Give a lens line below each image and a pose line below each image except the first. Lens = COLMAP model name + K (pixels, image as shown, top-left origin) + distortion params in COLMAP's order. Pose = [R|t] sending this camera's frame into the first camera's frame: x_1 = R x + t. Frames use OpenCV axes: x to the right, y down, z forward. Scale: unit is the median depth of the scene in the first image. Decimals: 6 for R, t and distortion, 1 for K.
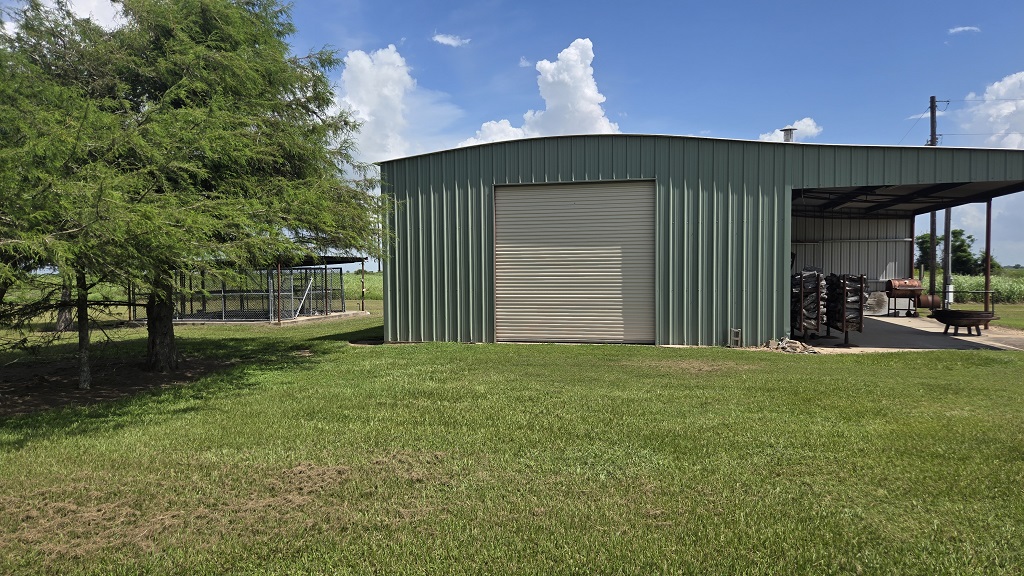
lens RADIAL K [[676.8, 0, 513.4], [0, 676.8, 301.5], [0, 0, 1]] dist [-0.004926, -0.002361]
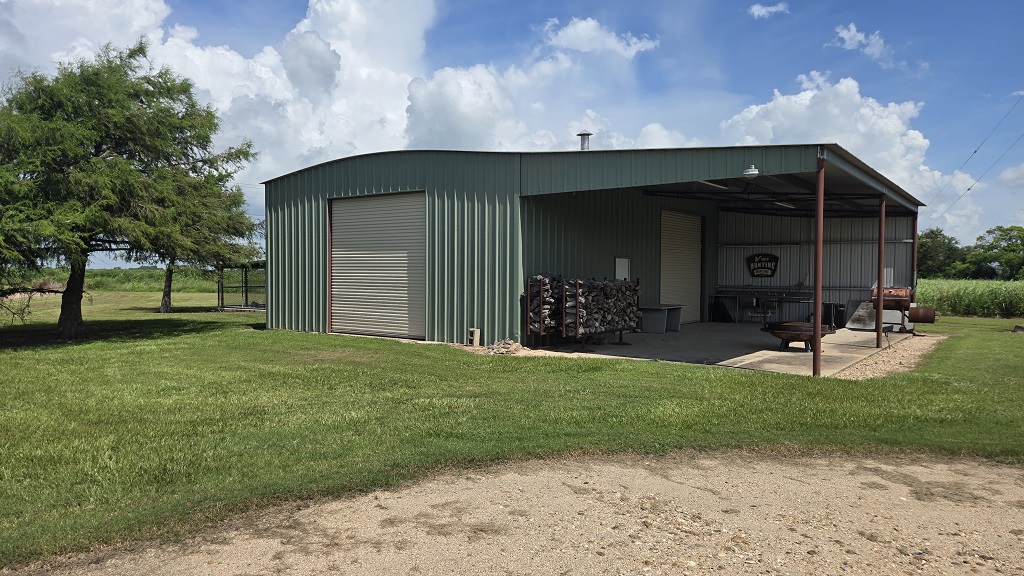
lens RADIAL K [[698.7, 0, 512.0], [0, 698.7, 288.0], [0, 0, 1]] dist [0.000106, -0.000521]
pose [[0.922776, 0.021015, -0.384764, 0.759305], [-0.029956, 0.999402, -0.017258, -0.006101], [0.384172, 0.027451, 0.922854, 0.010715]]
